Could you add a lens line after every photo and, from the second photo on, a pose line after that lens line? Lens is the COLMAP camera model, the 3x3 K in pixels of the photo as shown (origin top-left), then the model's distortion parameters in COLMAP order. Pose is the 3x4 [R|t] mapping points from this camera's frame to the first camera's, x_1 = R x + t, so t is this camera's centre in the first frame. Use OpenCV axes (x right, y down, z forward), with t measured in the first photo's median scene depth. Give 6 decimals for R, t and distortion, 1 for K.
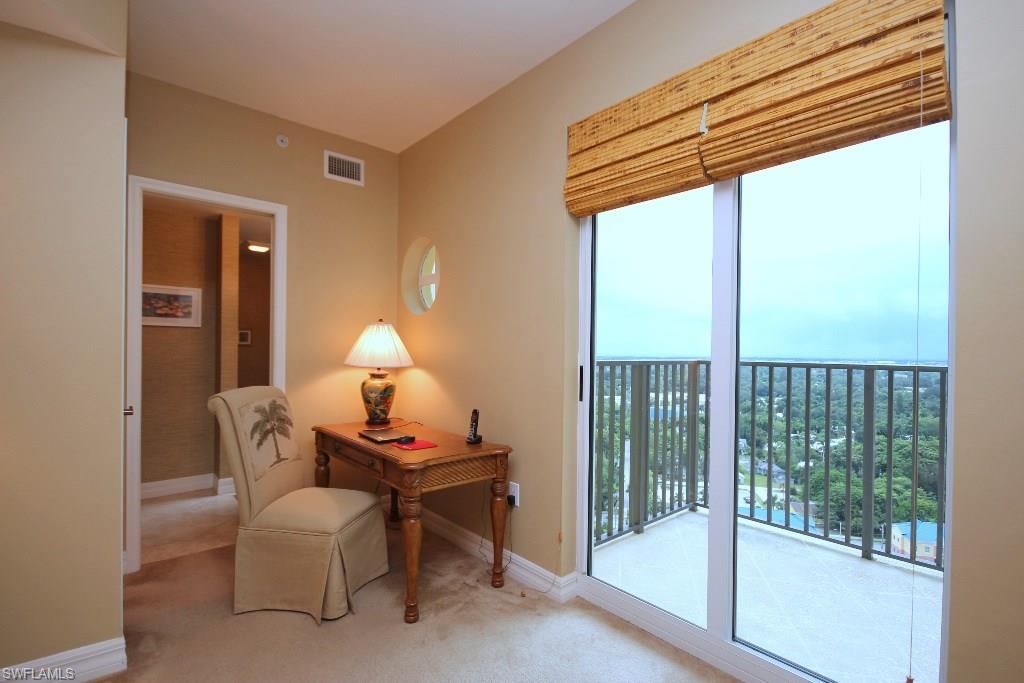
lens RADIAL K [[470.4, 0, 512.5], [0, 470.4, 352.8], [0, 0, 1]] dist [-0.010399, 0.000257]
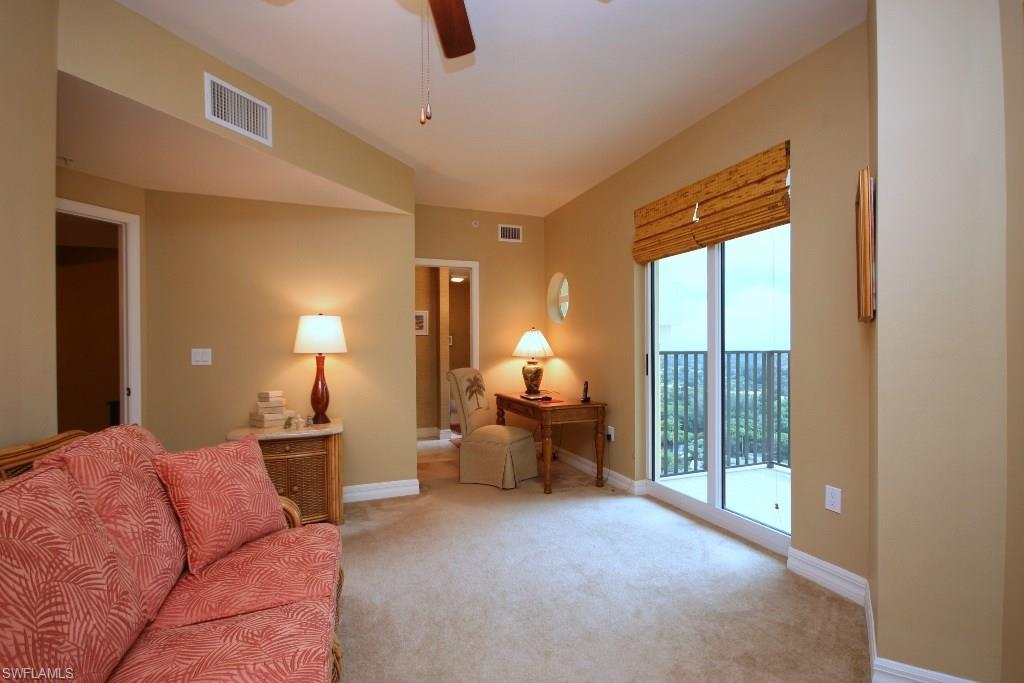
lens RADIAL K [[470.4, 0, 510.9], [0, 470.4, 344.8], [0, 0, 1]] dist [-0.010399, 0.000257]
pose [[0.936711, -0.020938, -0.349478, 0.260610], [0.017659, 0.999765, -0.012565, 0.008158], [0.349659, 0.005598, 0.936860, -0.662710]]
